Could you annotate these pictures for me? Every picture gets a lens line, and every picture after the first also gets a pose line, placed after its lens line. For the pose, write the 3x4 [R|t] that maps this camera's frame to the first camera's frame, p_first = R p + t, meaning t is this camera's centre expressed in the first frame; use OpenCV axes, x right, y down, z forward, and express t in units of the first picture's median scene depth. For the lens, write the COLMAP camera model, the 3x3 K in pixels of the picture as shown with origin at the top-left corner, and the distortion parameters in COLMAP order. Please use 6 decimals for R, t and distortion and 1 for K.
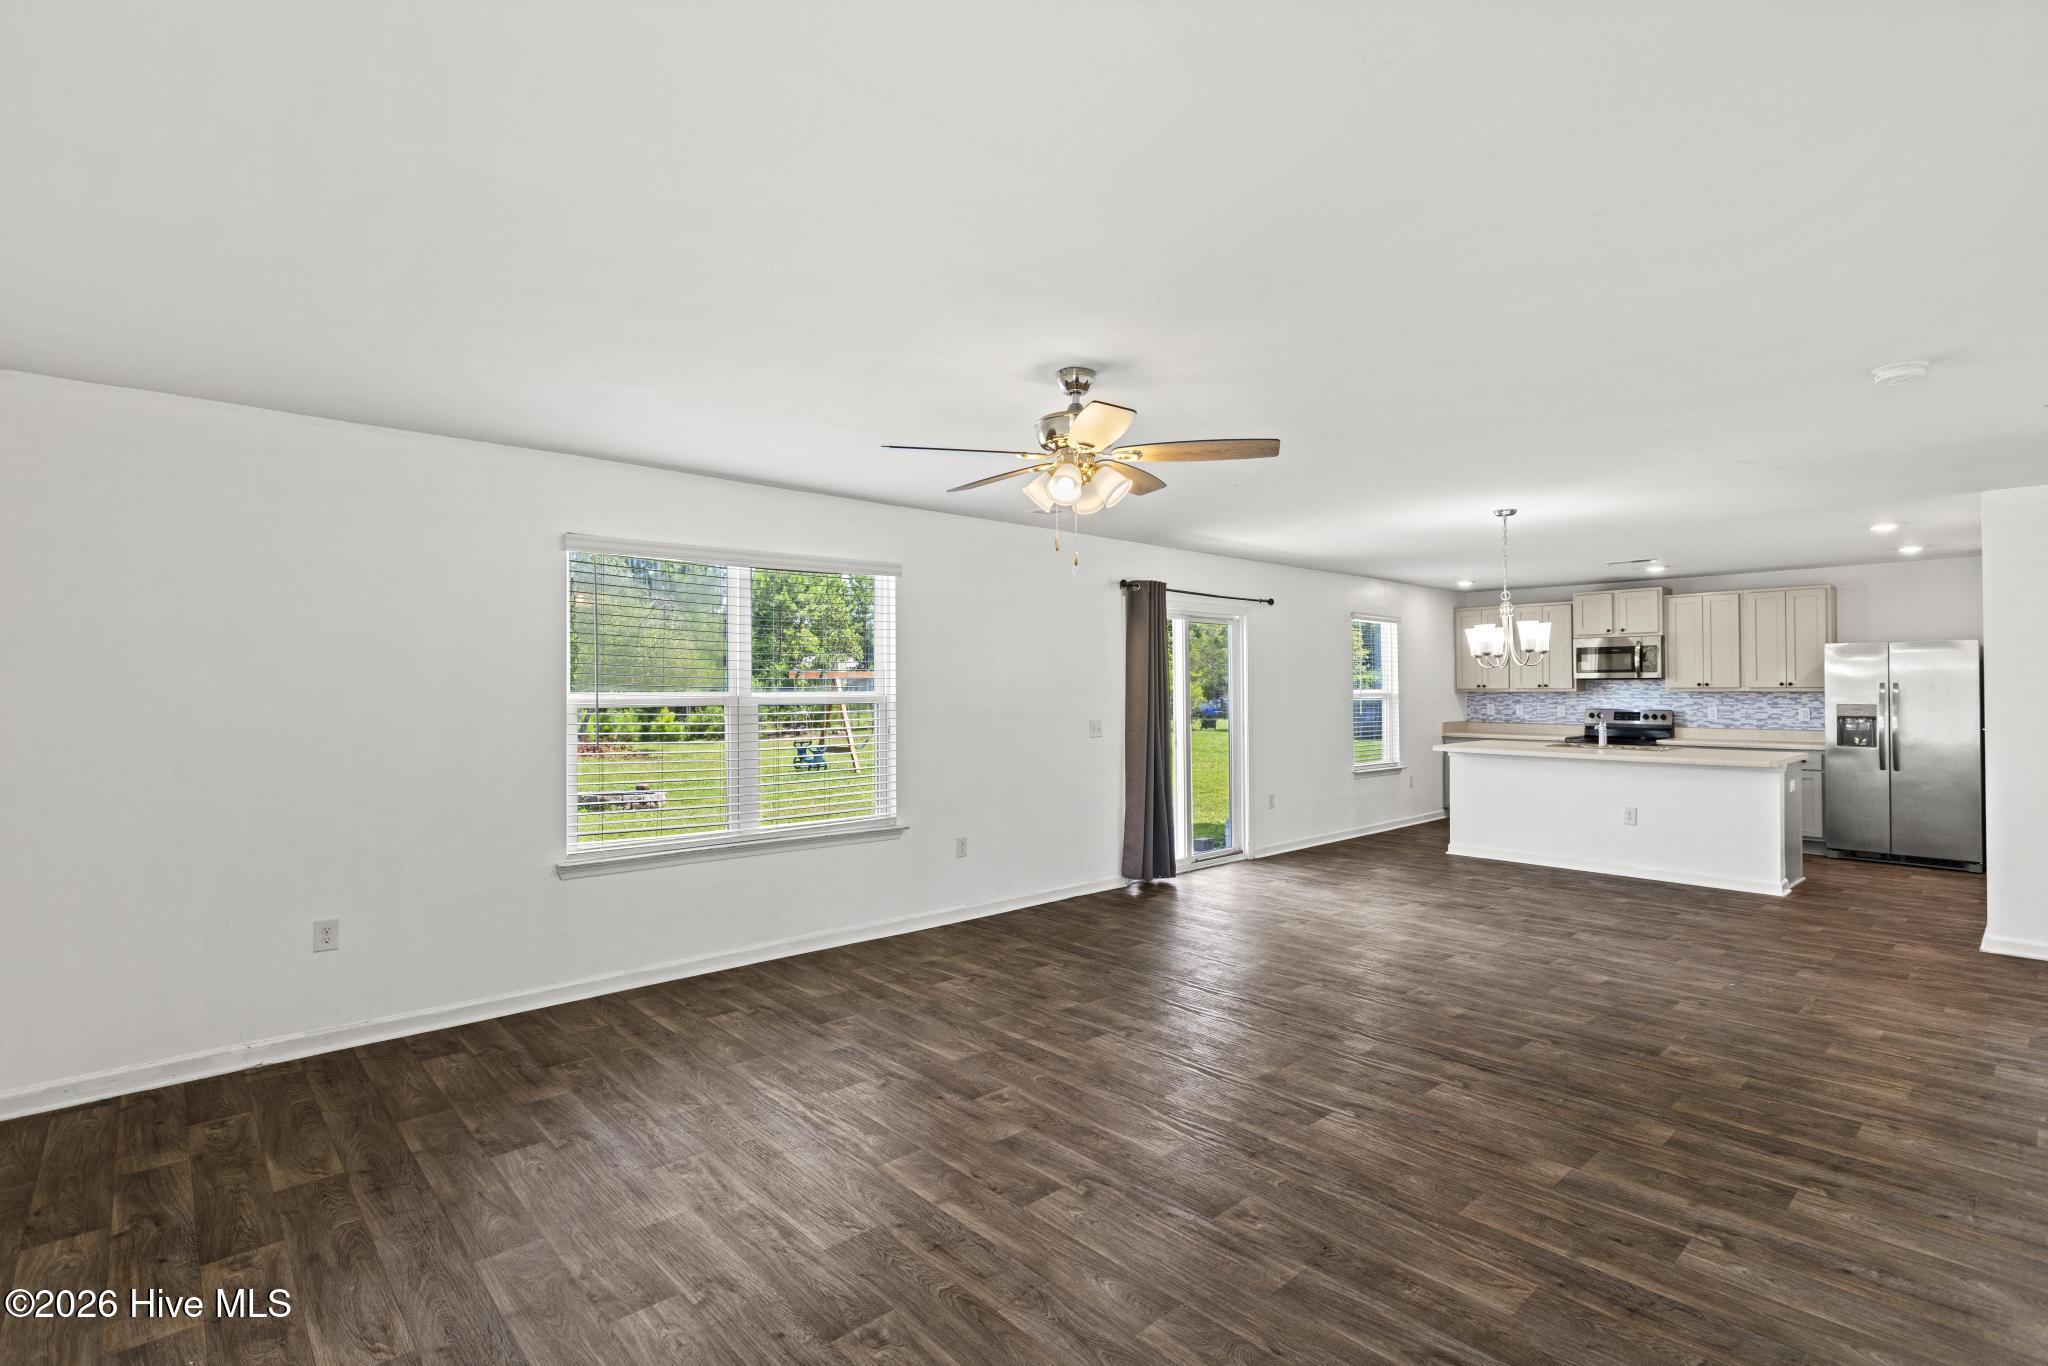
lens RADIAL K [[958.9, 0, 1024.0], [0, 958.9, 683.0], [0, 0, 1]] dist [-0.004449, 0.000170]
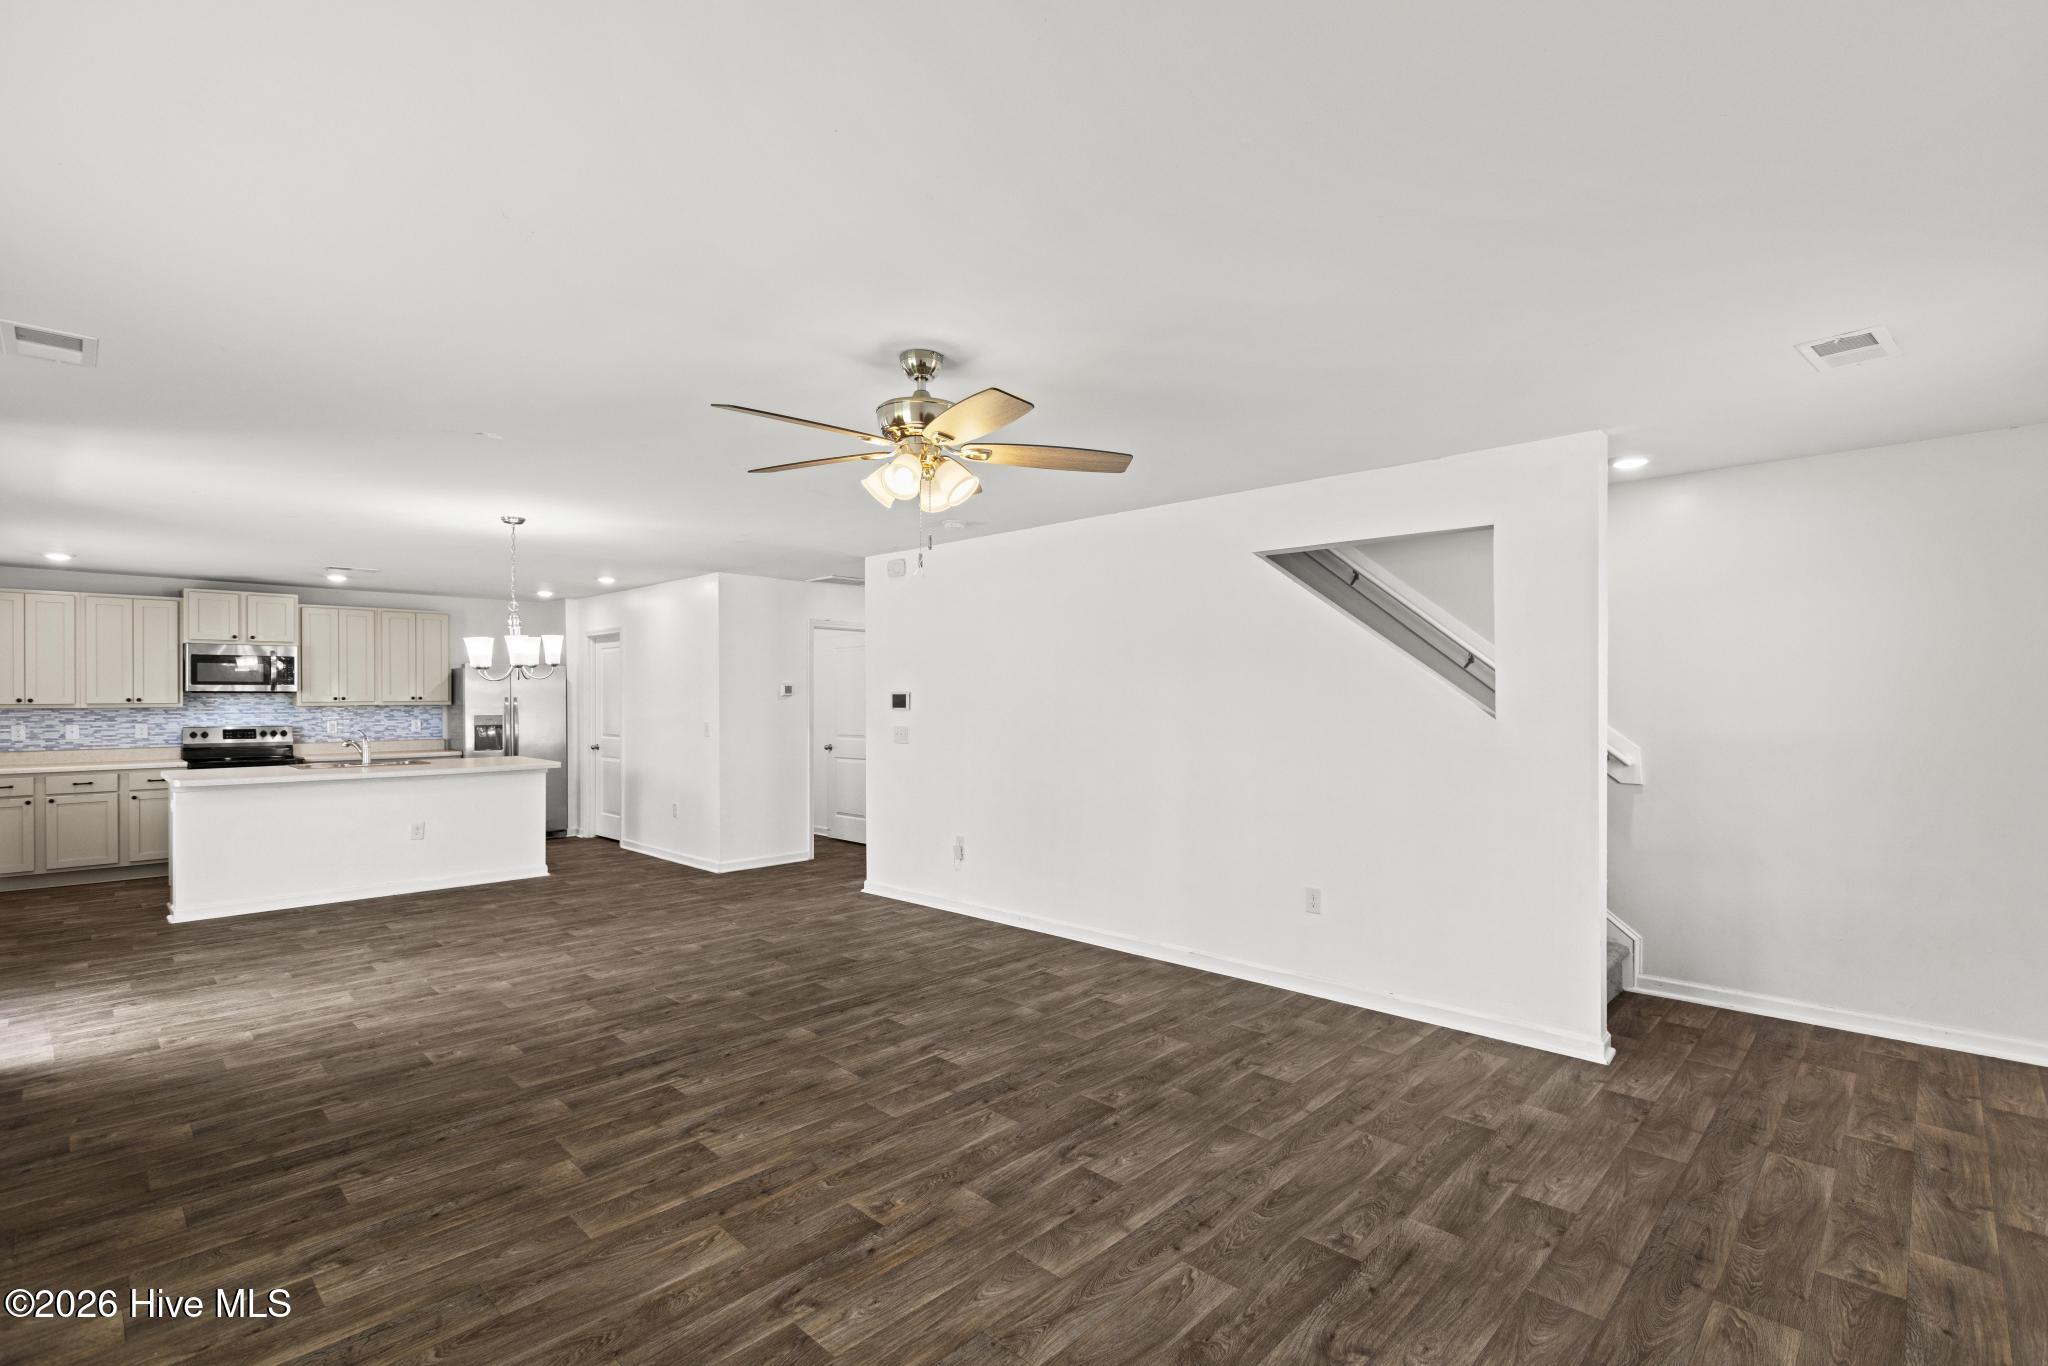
lens RADIAL K [[953.3, 0, 1023.4], [0, 953.3, 654.4], [0, 0, 1]] dist [-0.002197, -0.001104]
pose [[-0.066563, 0.048975, 0.996580, -0.705380], [-0.002897, 0.998781, -0.049277, 0.005544], [-0.997778, -0.006167, -0.066340, 0.771404]]
